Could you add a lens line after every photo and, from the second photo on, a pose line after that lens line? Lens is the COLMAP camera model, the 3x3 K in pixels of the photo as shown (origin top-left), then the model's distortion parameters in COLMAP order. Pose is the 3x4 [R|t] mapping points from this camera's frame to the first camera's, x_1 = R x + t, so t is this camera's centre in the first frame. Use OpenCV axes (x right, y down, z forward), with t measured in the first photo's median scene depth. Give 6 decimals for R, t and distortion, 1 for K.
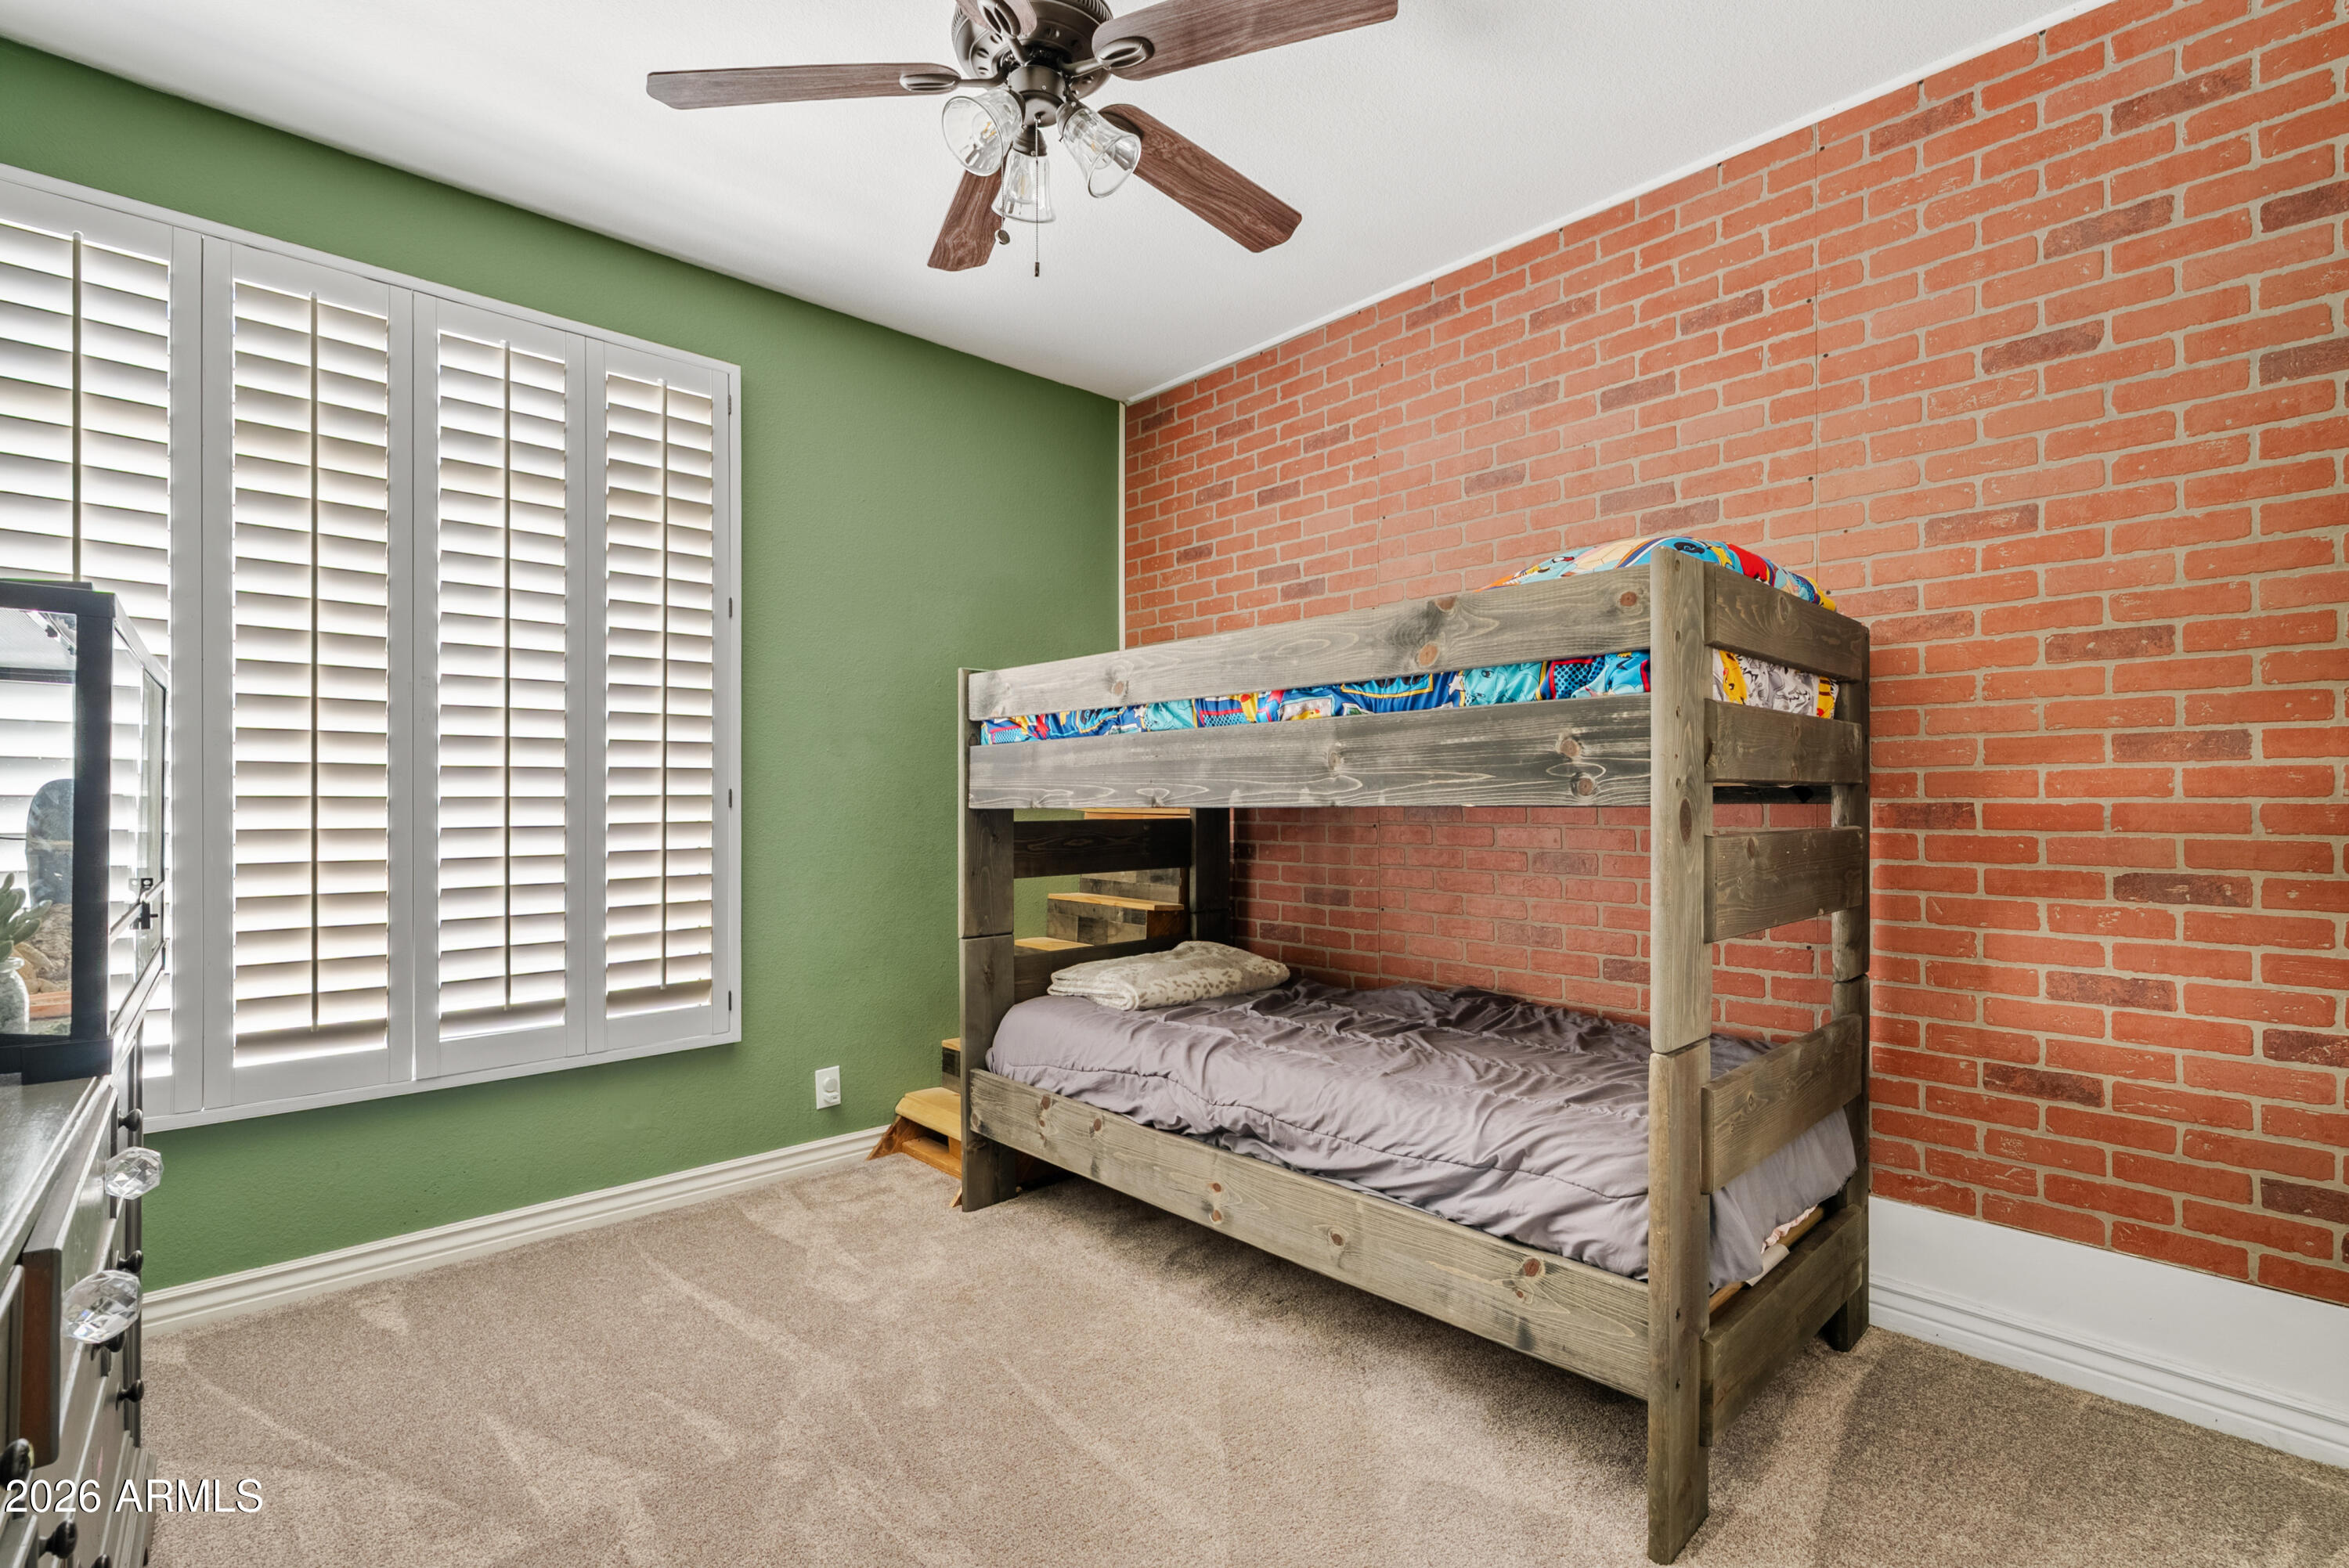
lens RADIAL K [[1063.8, 0, 1177.7], [0, 1063.8, 827.9], [0, 0, 1]] dist [-0.001337, 0.000211]
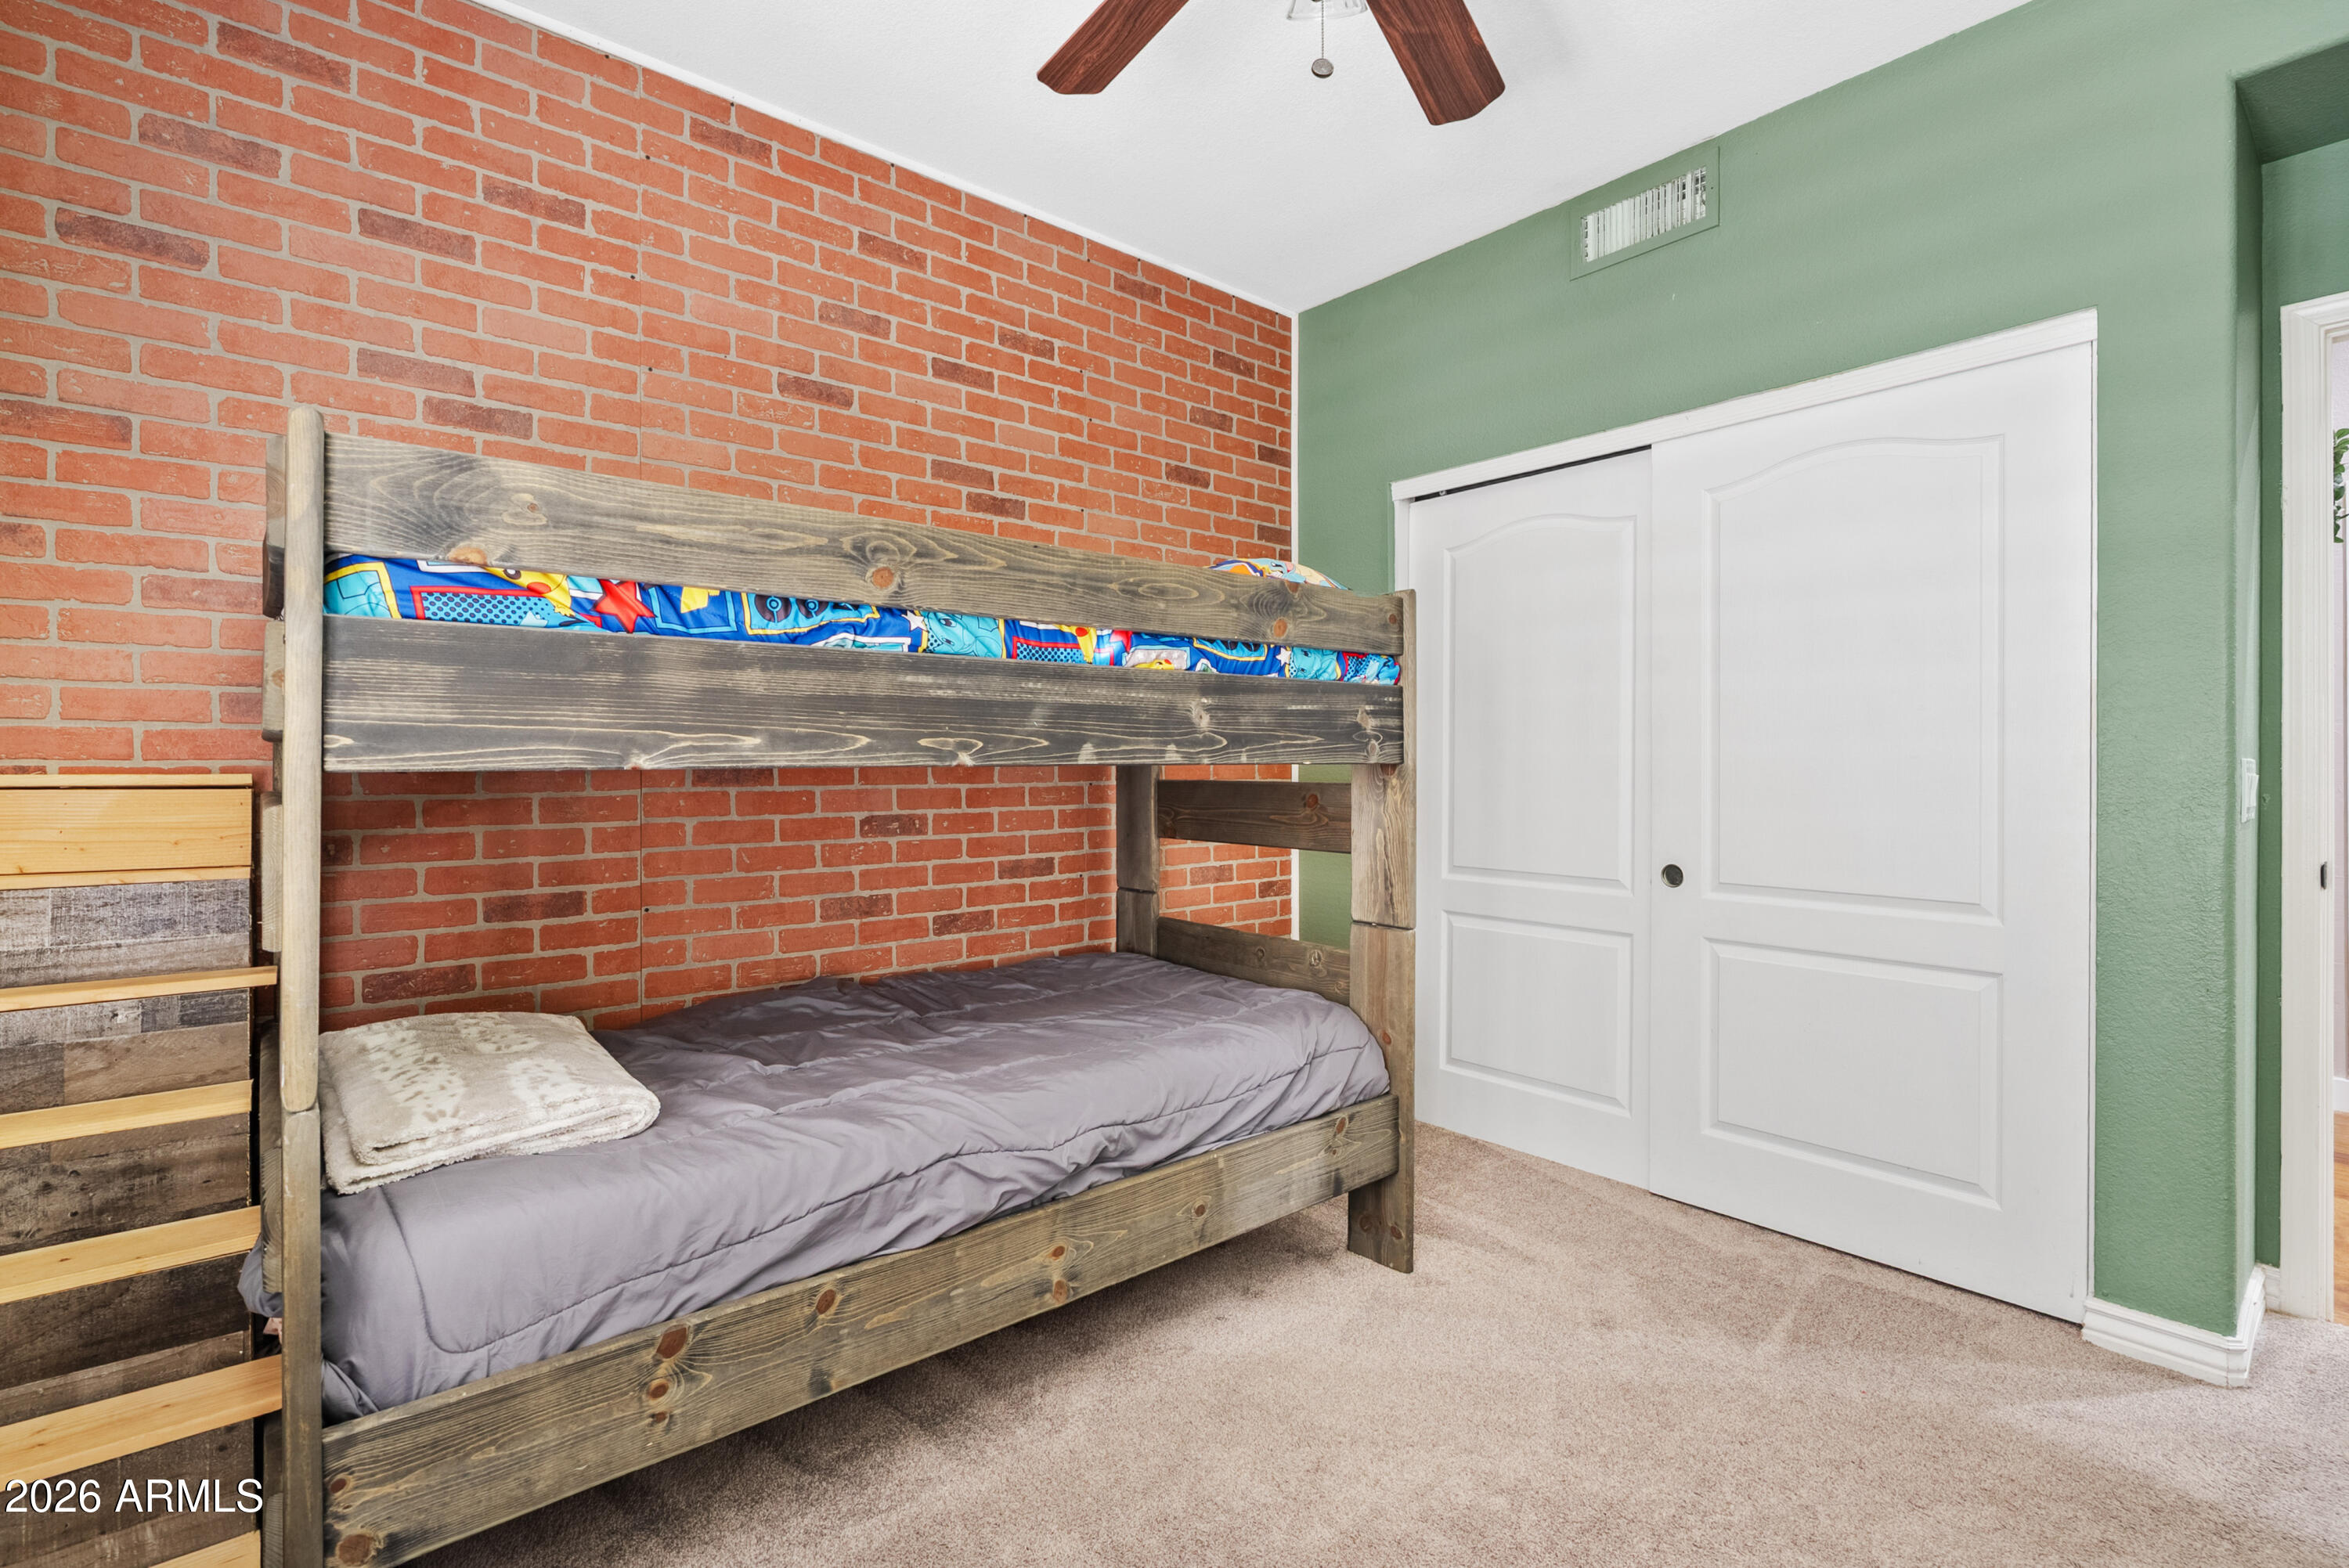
lens RADIAL K [[1084.9, 0, 1174.5], [0, 1084.9, 784.0], [0, 0, 1]] dist [-0.004934, -0.000172]
pose [[0.056109, -0.016850, 0.998282, -0.766599], [0.024951, 0.999569, 0.015469, -0.016346], [-0.998113, 0.024041, 0.056505, 0.883974]]
